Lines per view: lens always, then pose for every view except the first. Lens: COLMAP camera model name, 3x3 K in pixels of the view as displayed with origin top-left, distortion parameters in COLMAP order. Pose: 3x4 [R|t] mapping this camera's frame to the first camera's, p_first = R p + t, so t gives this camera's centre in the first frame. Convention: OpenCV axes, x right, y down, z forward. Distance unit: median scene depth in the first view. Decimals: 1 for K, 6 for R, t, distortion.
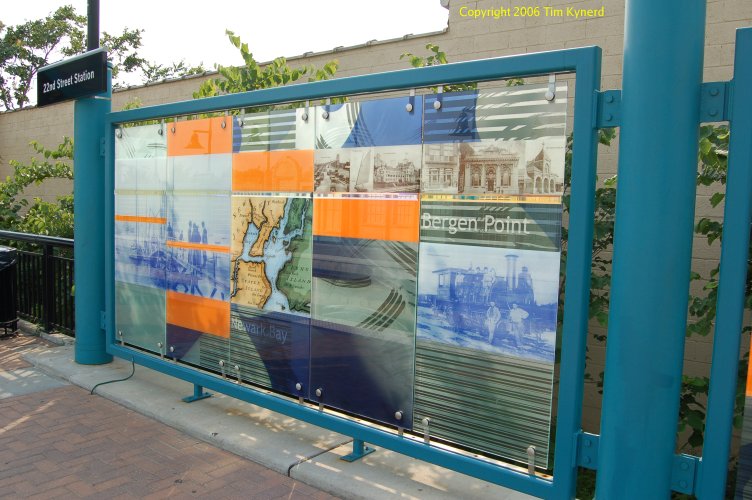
lens RADIAL K [[645.5, 0, 373.3], [0, 645.5, 248.6], [0, 0, 1]] dist [-0.066099, 0.011314]
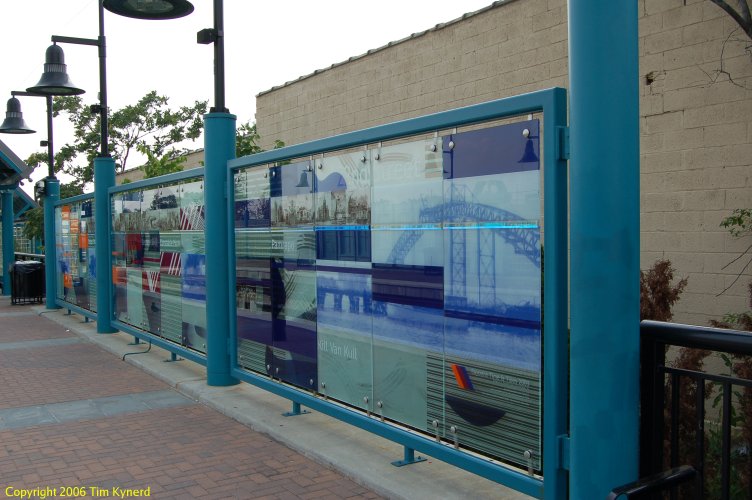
lens RADIAL K [[758.4, 0, 378.4], [0, 758.4, 249.5], [0, 0, 1]] dist [-0.057124, 0.000000]
pose [[0.953942, -0.025939, -0.298867, 0.349557], [0.010230, 0.998488, -0.054006, 0.030639], [0.299816, 0.048461, 0.952766, -0.283667]]
